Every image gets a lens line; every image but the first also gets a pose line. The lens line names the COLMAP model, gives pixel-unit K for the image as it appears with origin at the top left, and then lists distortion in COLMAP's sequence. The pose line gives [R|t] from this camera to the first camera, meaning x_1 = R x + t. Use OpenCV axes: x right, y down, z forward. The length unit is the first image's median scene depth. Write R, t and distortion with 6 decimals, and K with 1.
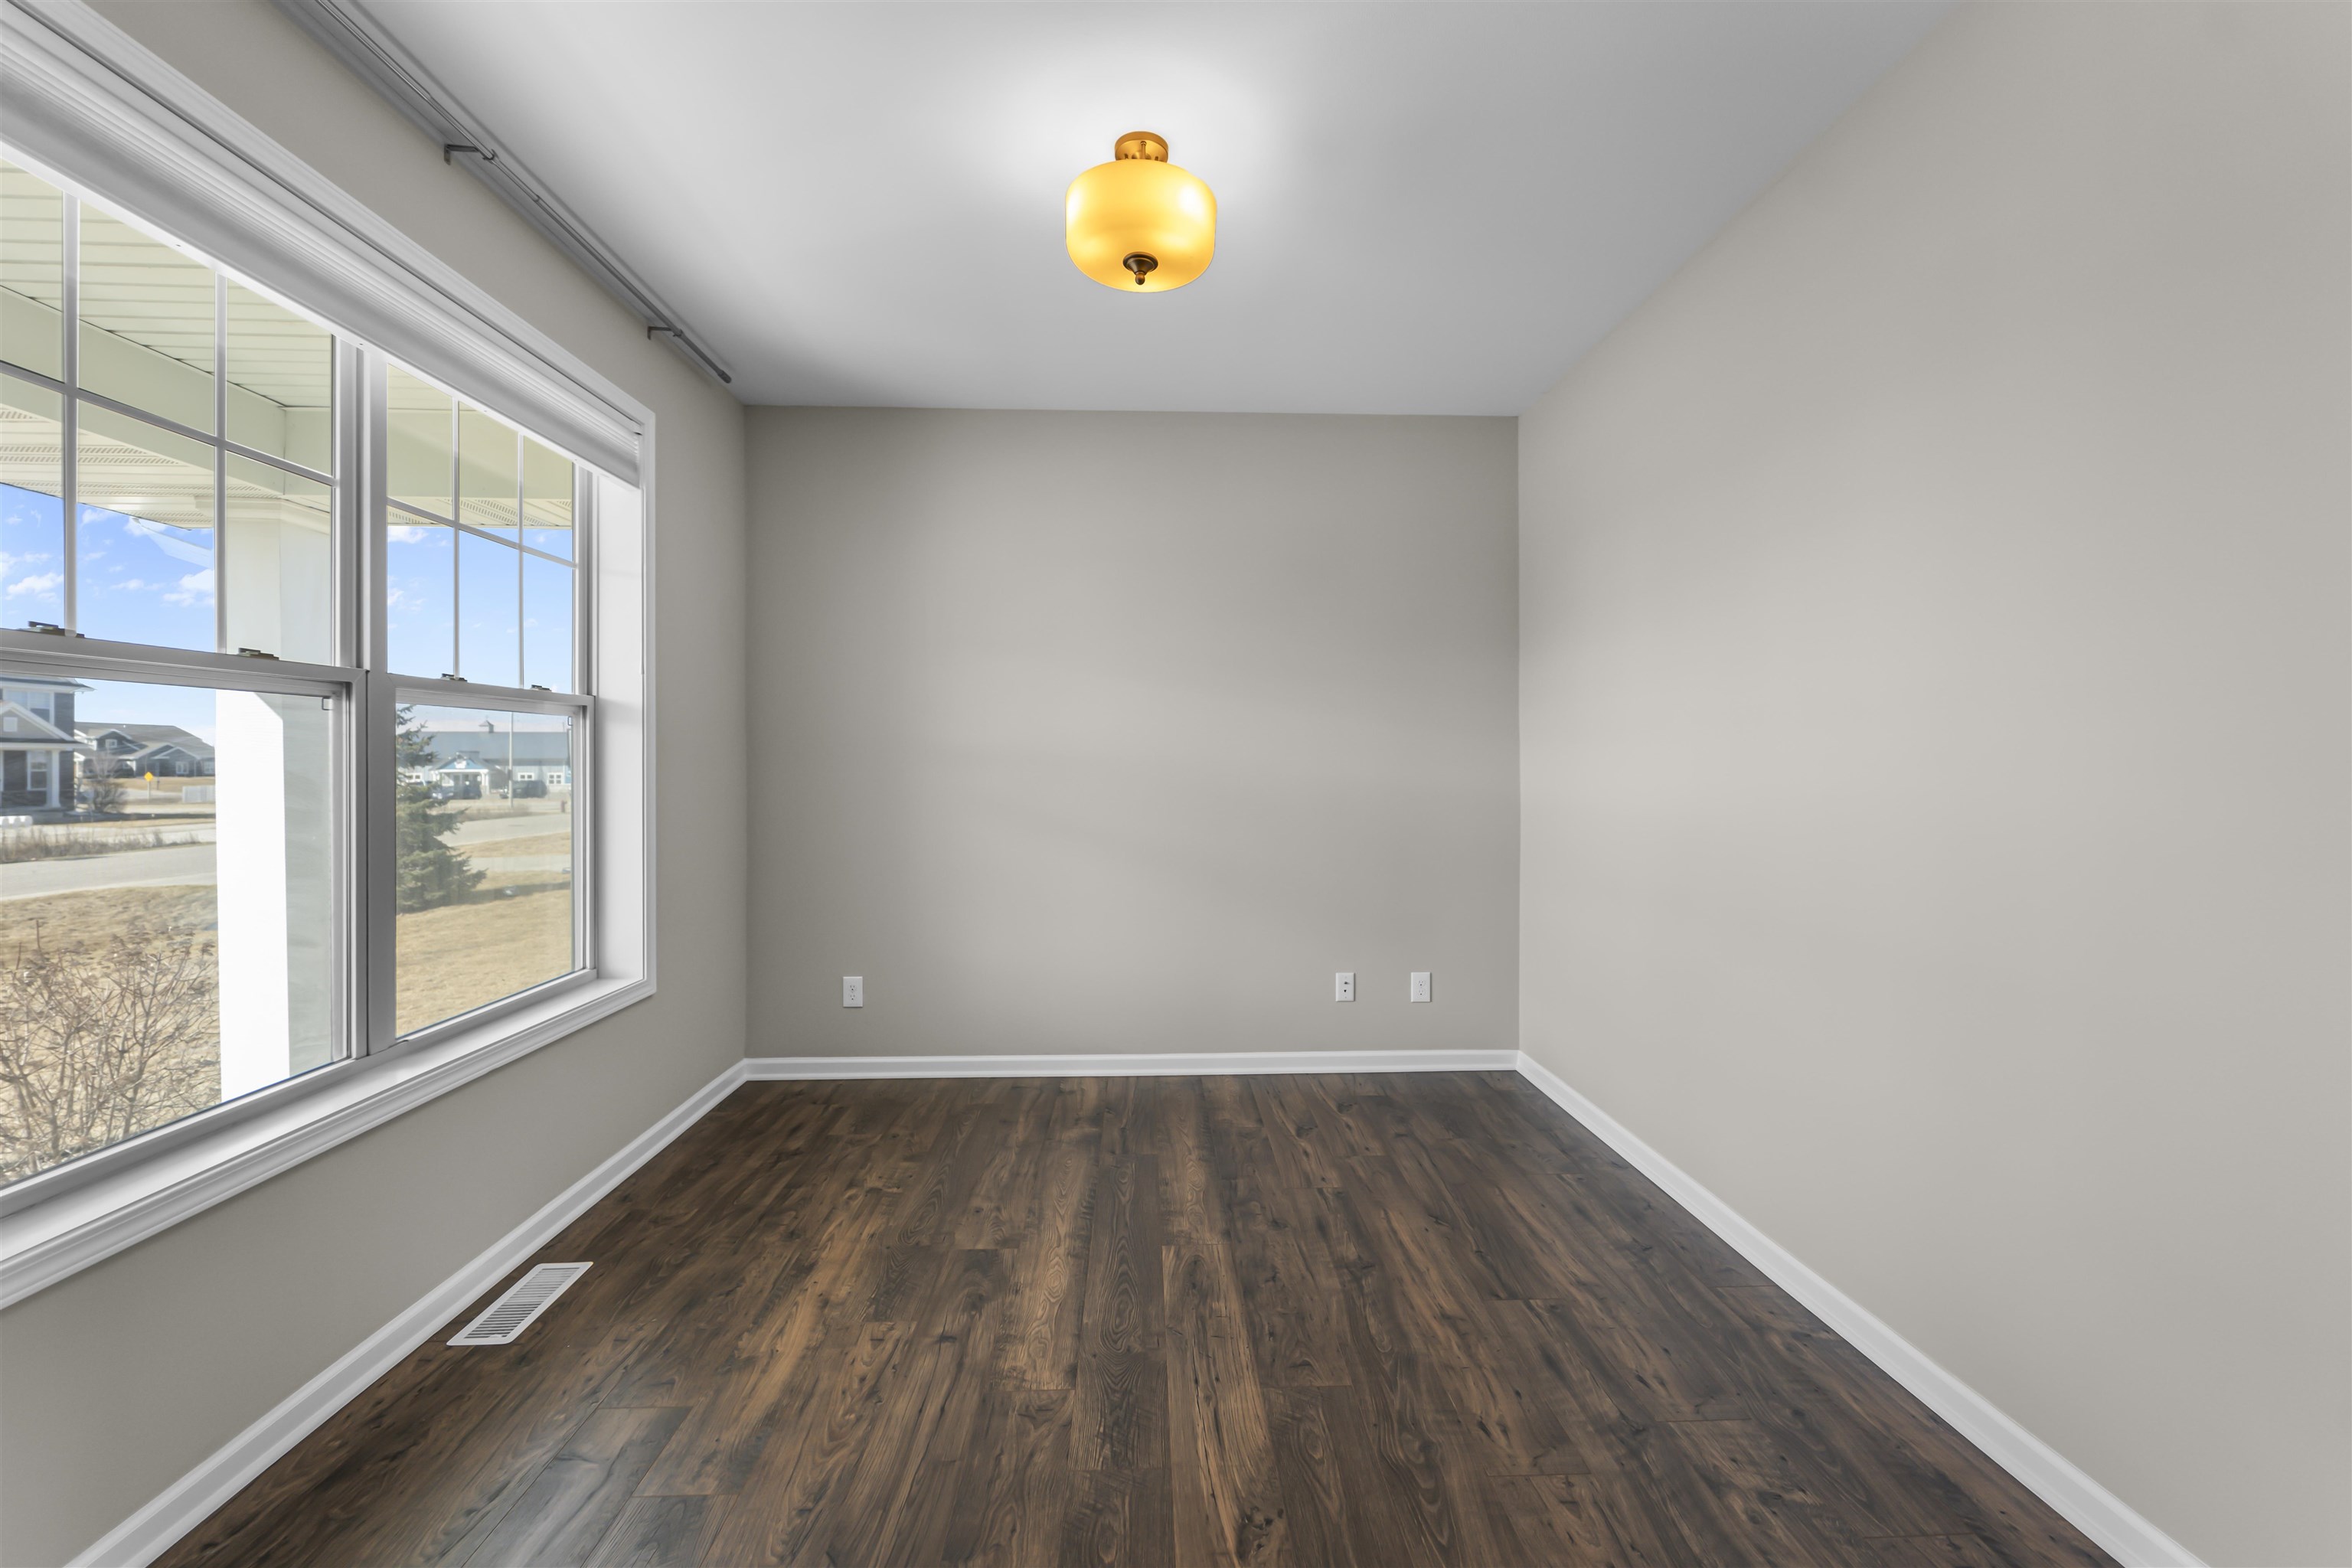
lens RADIAL K [[953.6, 0, 1190.5], [0, 953.6, 761.3], [0, 0, 1]] dist [0.002722, -0.001638]
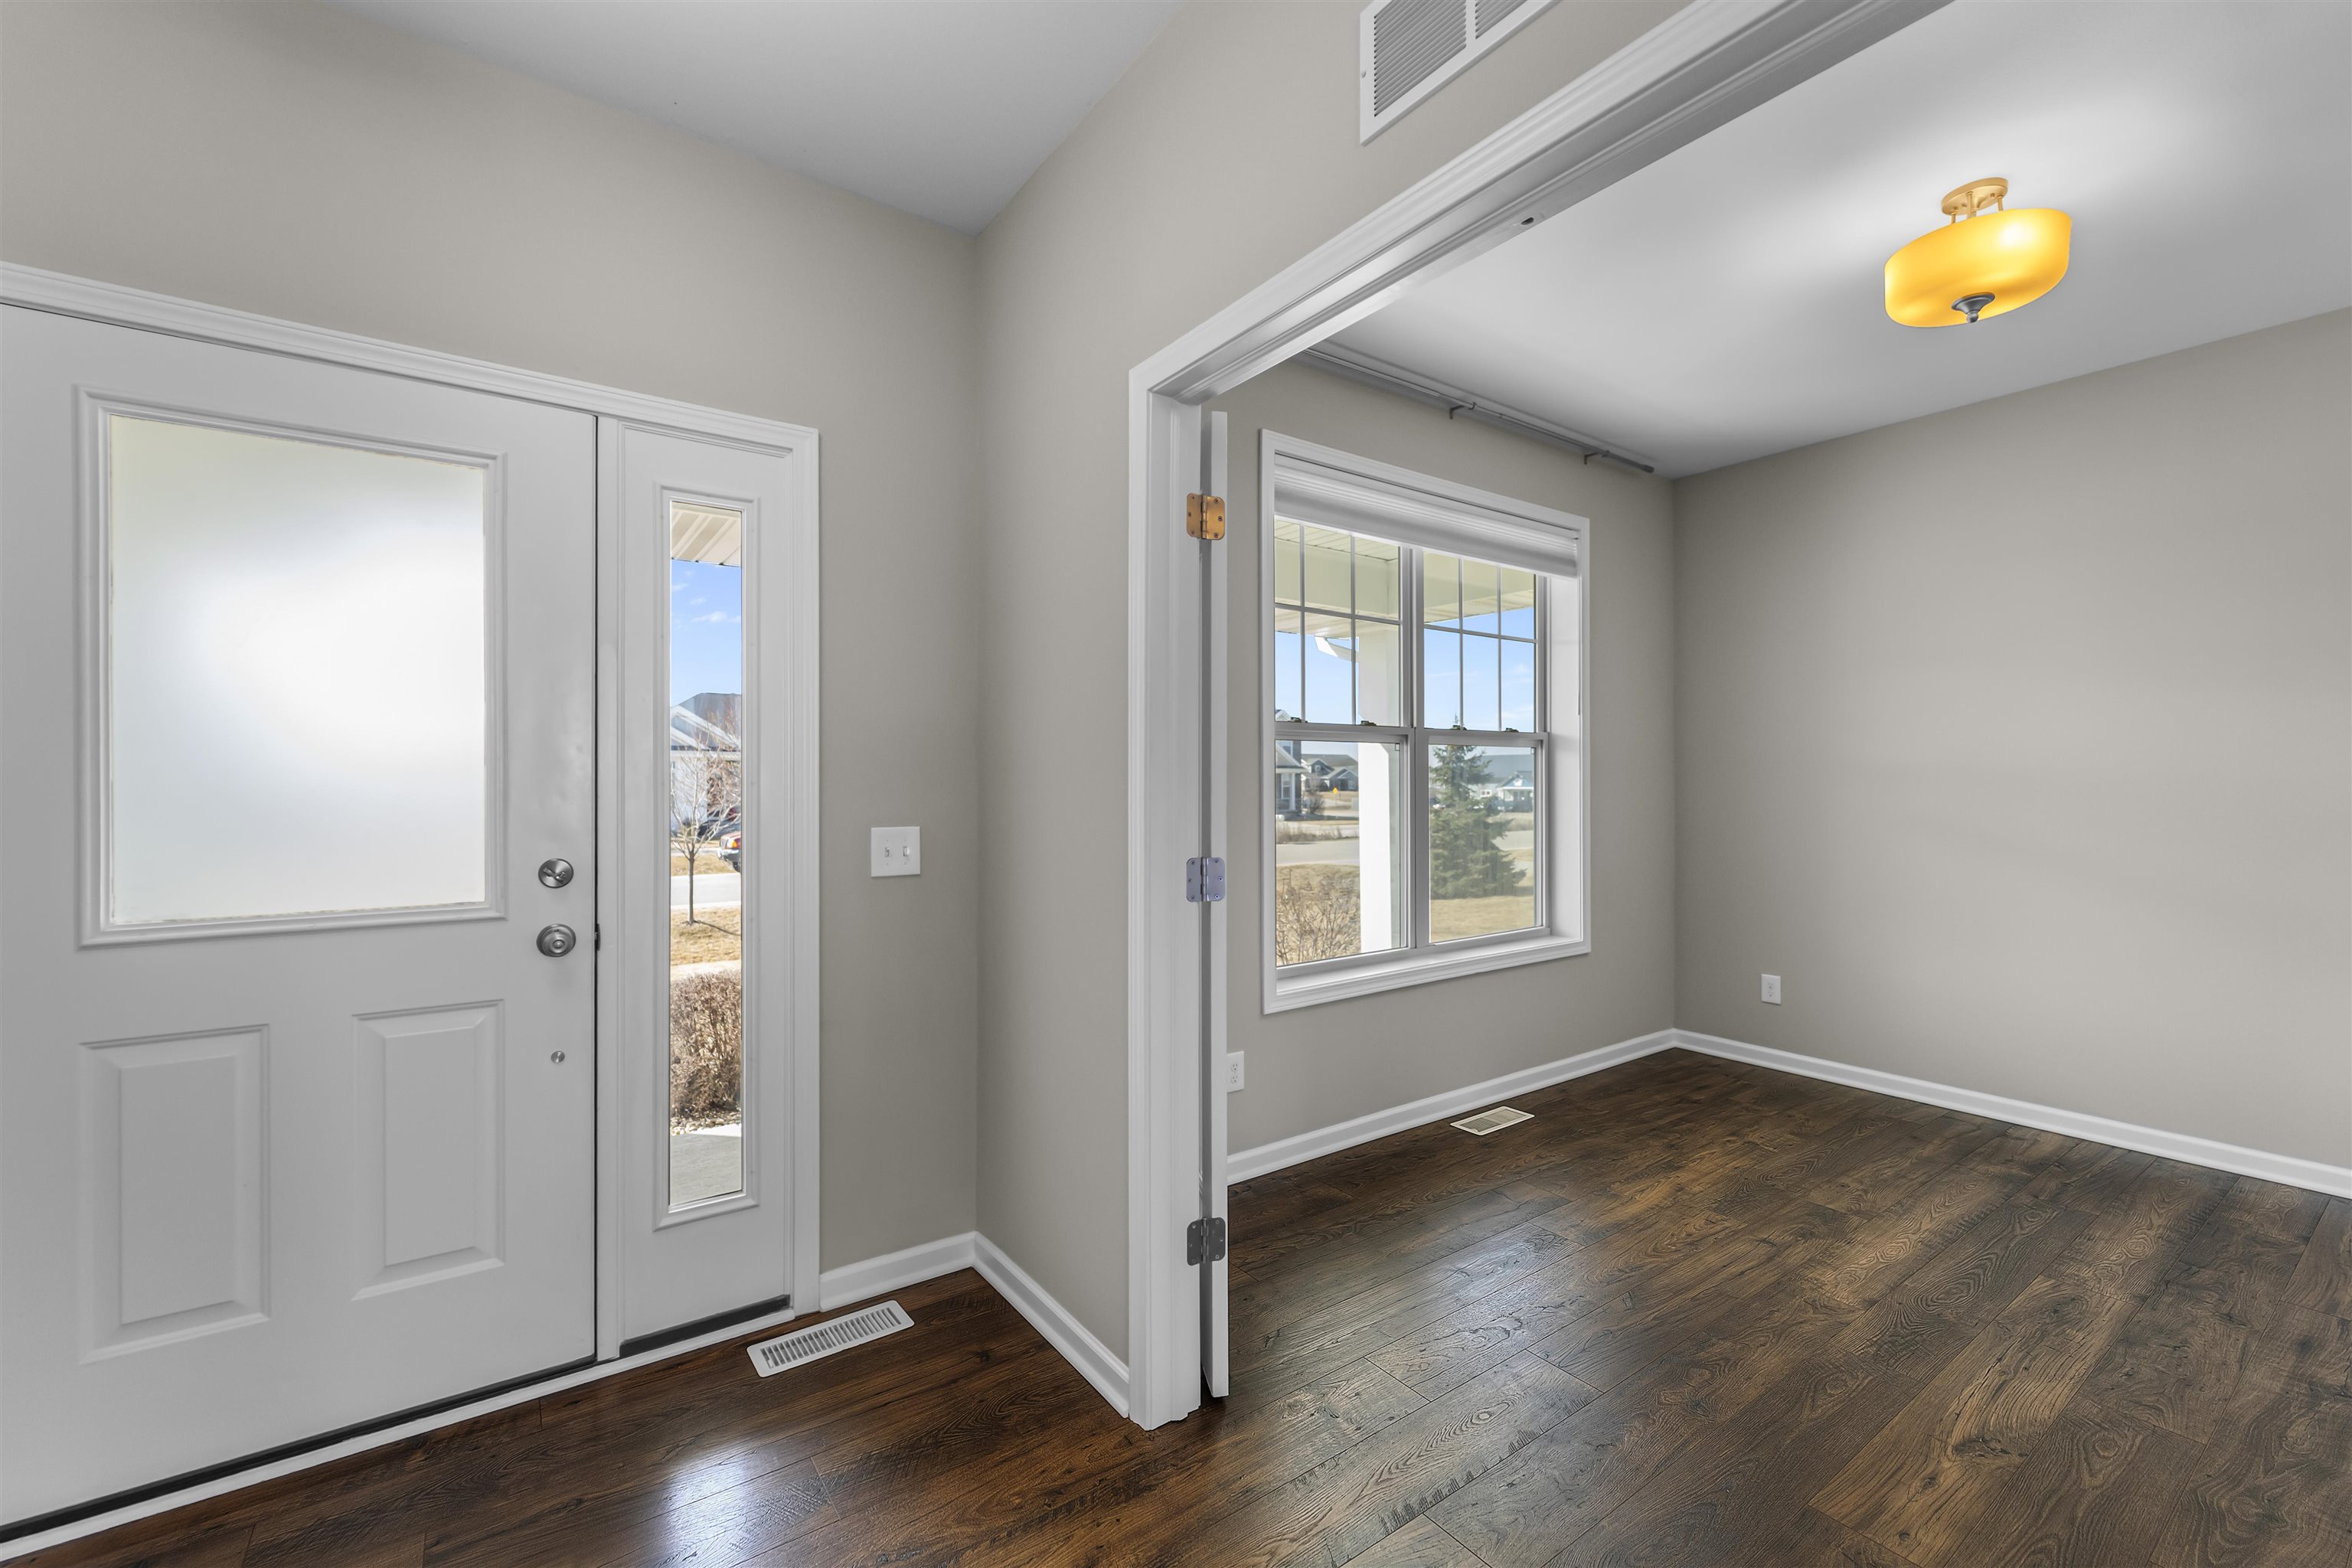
lens RADIAL K [[953.6, 0, 1170.9], [0, 953.6, 779.8], [0, 0, 1]] dist [0.002722, -0.001638]
pose [[0.540736, -0.001413, -0.841191, 0.282006], [0.001407, 0.999999, -0.000775, 0.001678], [0.841191, -0.000764, 0.540737, -0.247456]]
